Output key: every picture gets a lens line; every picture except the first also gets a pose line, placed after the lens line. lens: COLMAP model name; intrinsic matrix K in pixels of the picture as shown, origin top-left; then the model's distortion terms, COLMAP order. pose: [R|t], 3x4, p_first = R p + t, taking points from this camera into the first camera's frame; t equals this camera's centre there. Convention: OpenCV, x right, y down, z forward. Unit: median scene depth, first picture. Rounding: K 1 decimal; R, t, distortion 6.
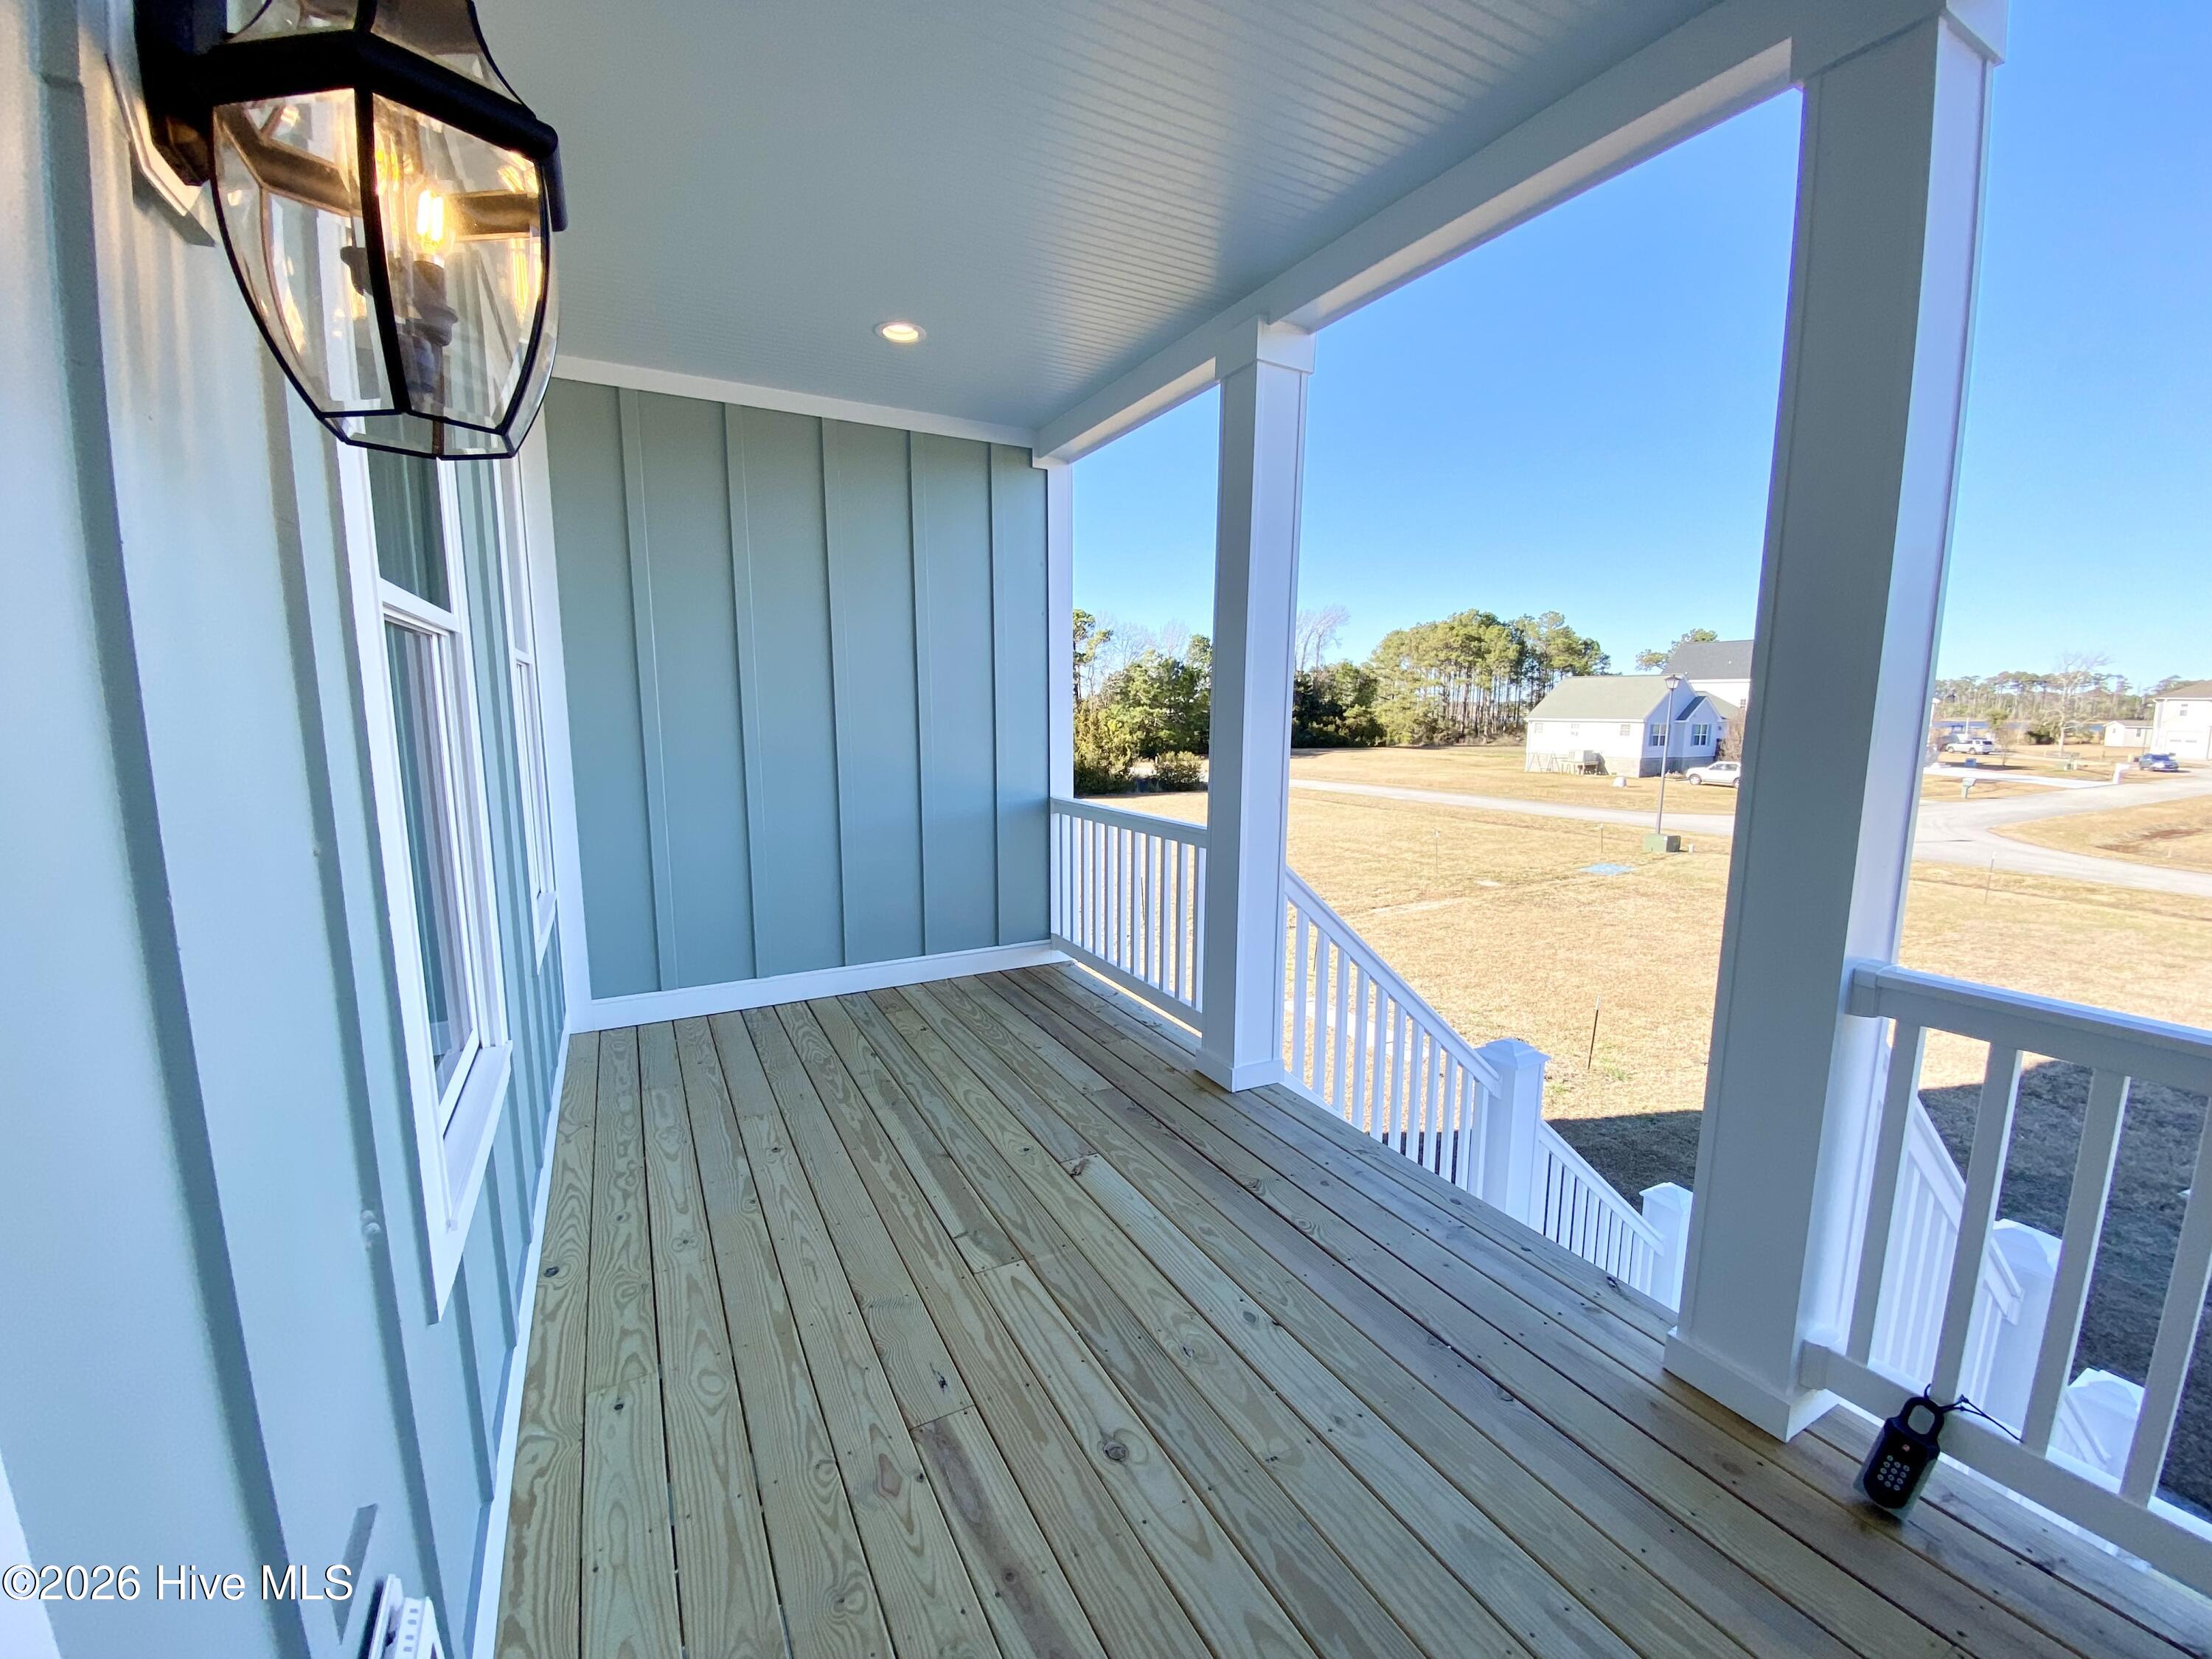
lens RADIAL K [[902.2, 0, 1094.2], [0, 902.2, 843.4], [0, 0, 1]] dist [-0.020717, -0.002777]
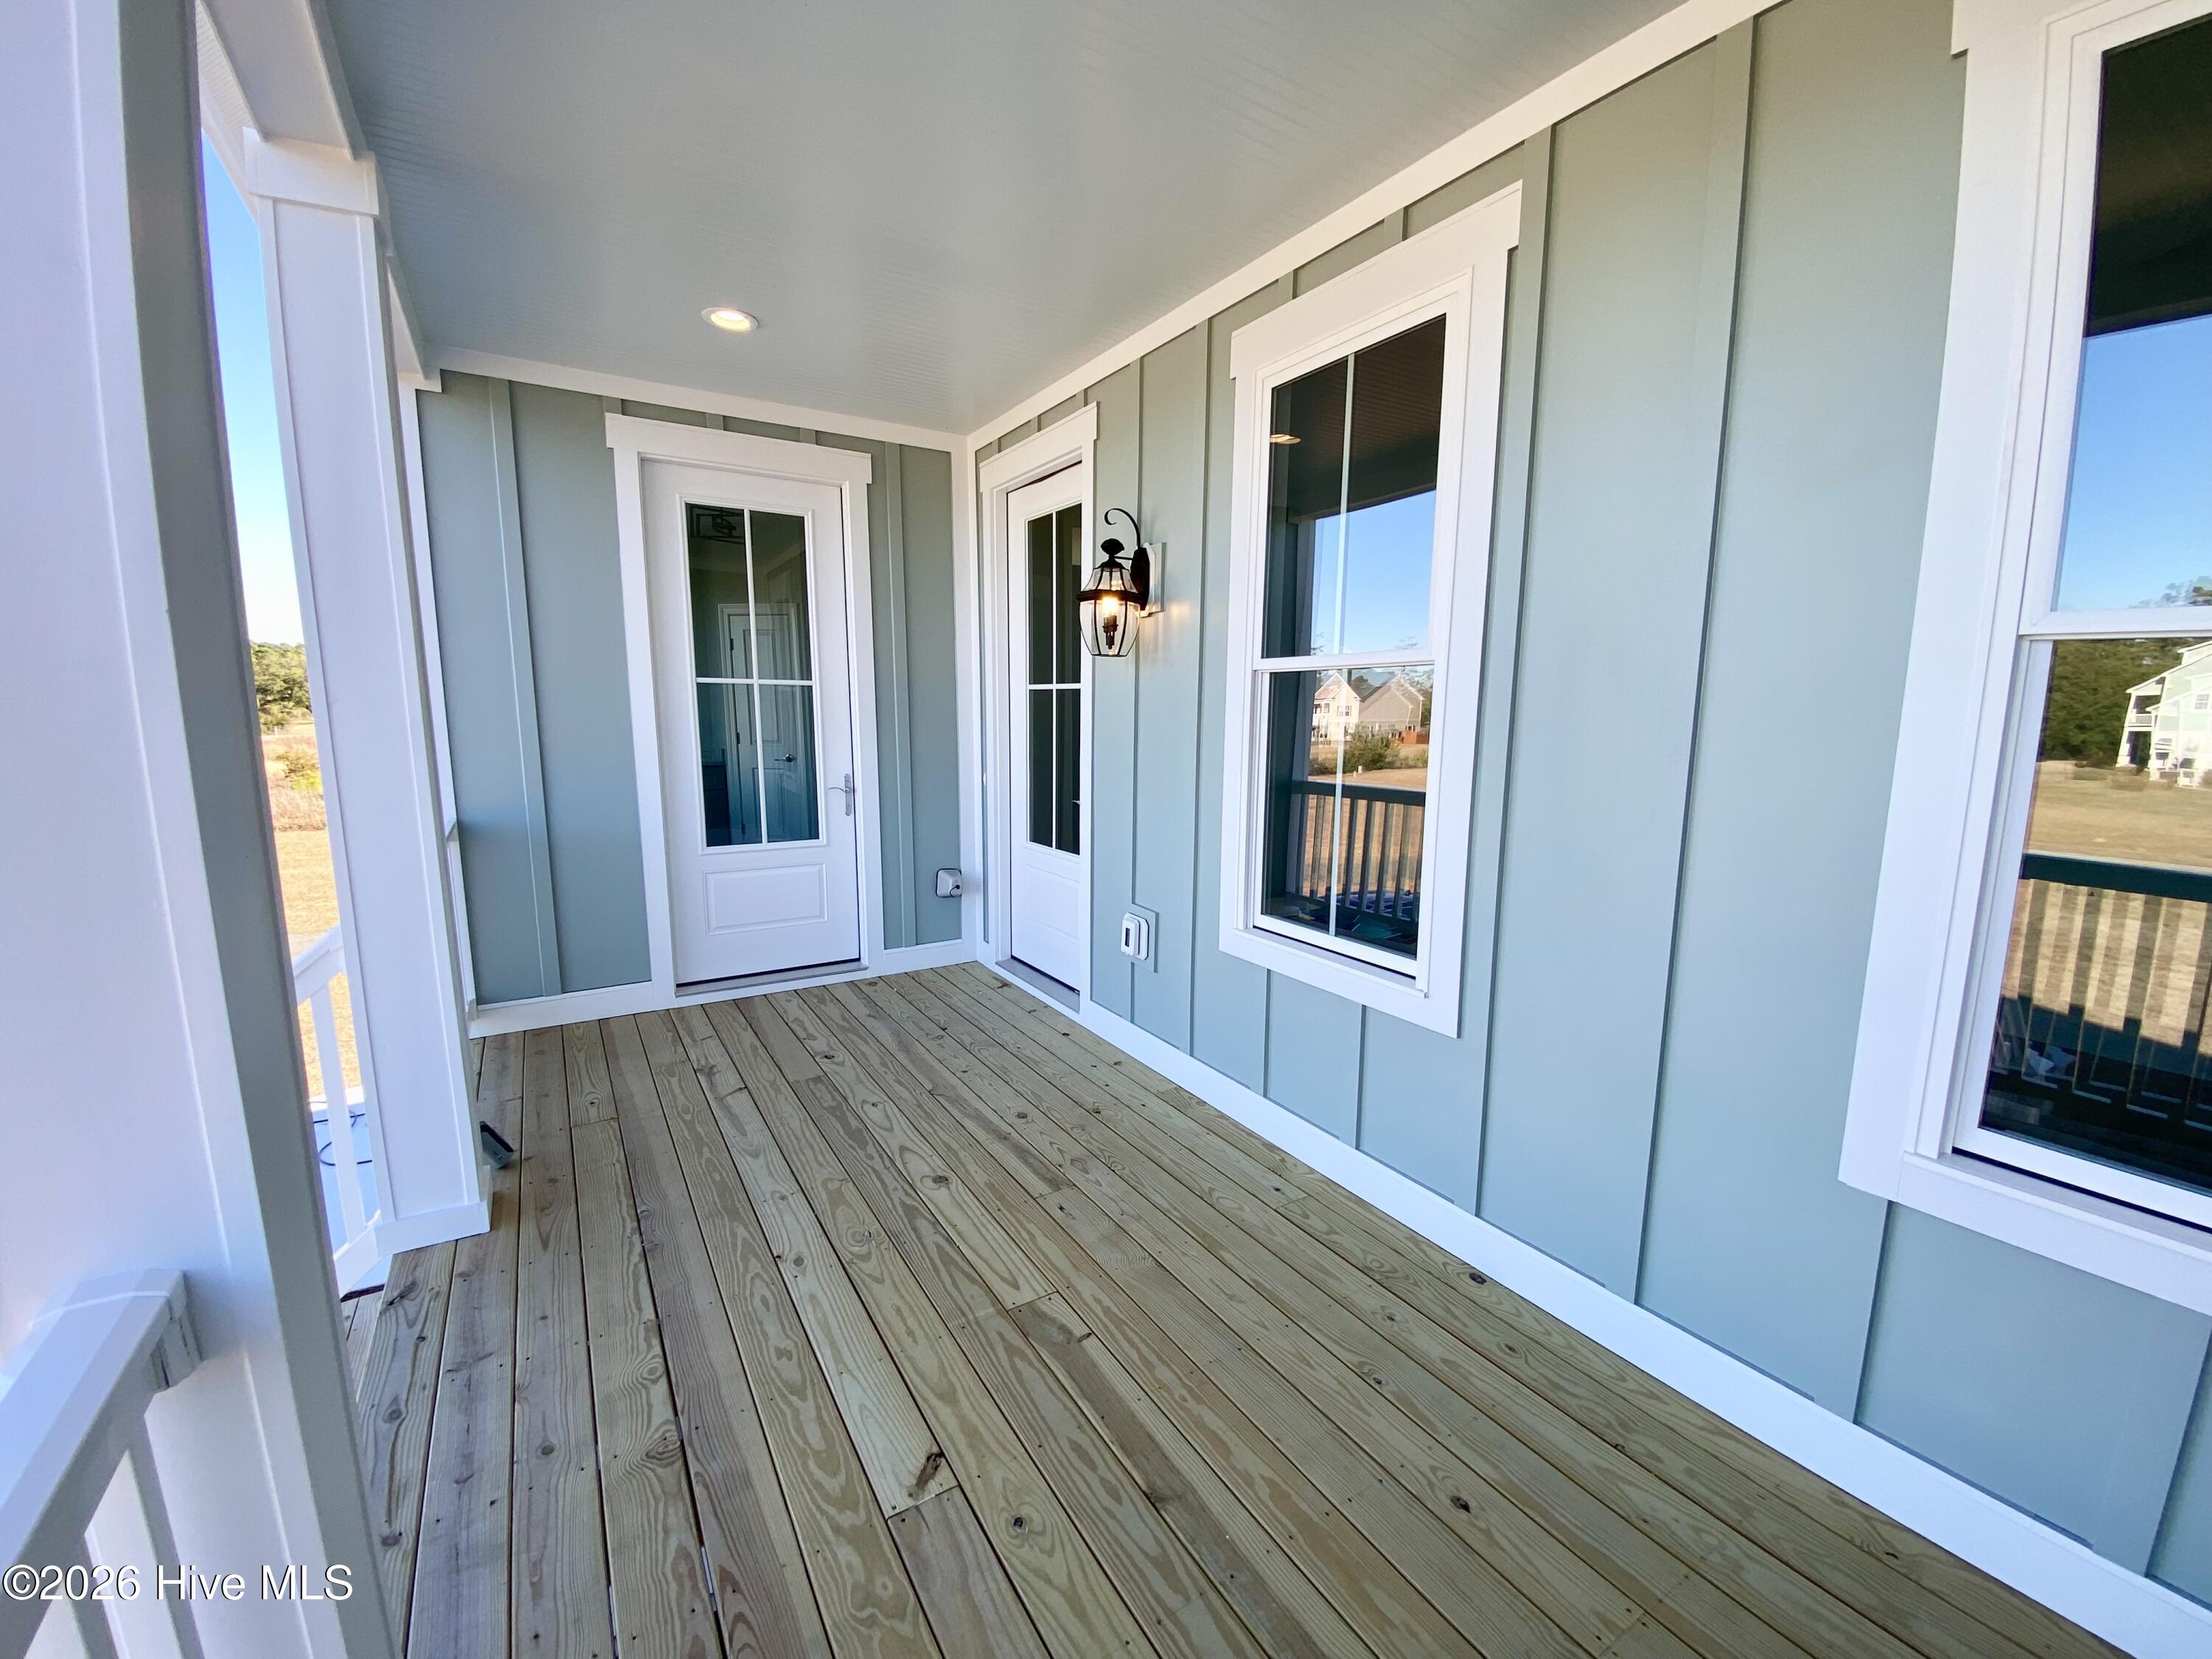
lens RADIAL K [[902.2, 0, 1111.1], [0, 902.2, 835.4], [0, 0, 1]] dist [-0.020717, -0.002777]
pose [[-0.996775, -0.009559, -0.079672, -0.026028], [-0.032448, 0.956097, 0.291248, -0.067897], [0.073390, 0.292894, -0.953324, 0.429552]]
